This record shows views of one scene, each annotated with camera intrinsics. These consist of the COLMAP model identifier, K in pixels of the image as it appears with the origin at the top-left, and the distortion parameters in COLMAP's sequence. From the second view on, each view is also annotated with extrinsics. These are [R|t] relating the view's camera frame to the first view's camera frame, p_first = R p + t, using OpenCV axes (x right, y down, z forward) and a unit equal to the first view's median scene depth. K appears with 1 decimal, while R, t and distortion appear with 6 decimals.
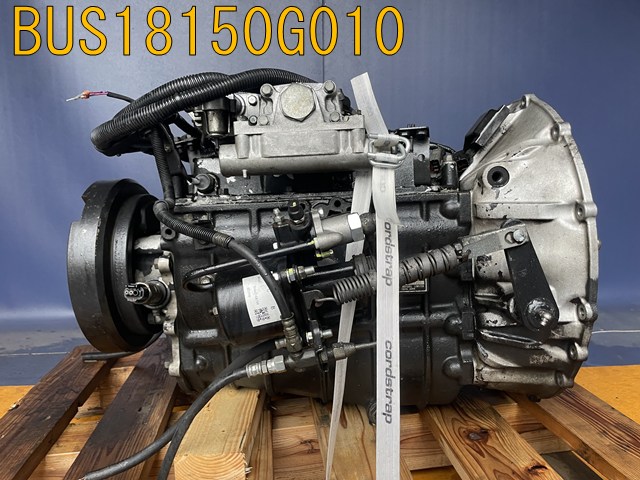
lens RADIAL K [[484.5, 0, 319.8], [0, 484.5, 238.8], [0, 0, 1]] dist [0.017992, -0.009606]
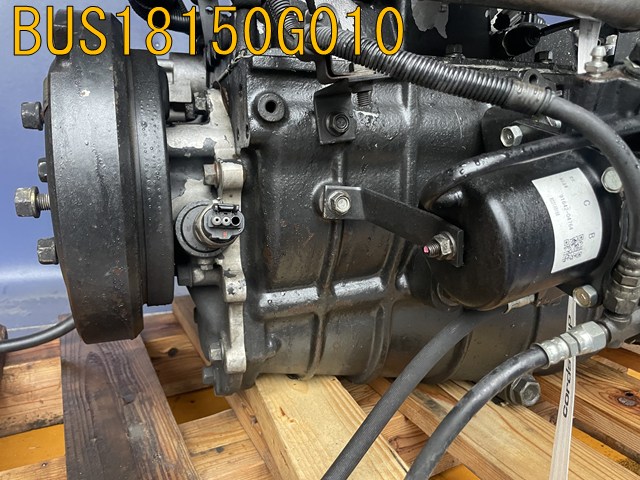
lens RADIAL K [[484.5, 0, 320.2], [0, 484.5, 239.2], [0, 0, 1]] dist [0.017992, -0.009606]
pose [[0.930499, -0.020250, 0.365735, -0.415664], [-0.010120, 0.996668, 0.080930, 0.077305], [-0.366155, -0.079006, 0.927194, 0.443023]]
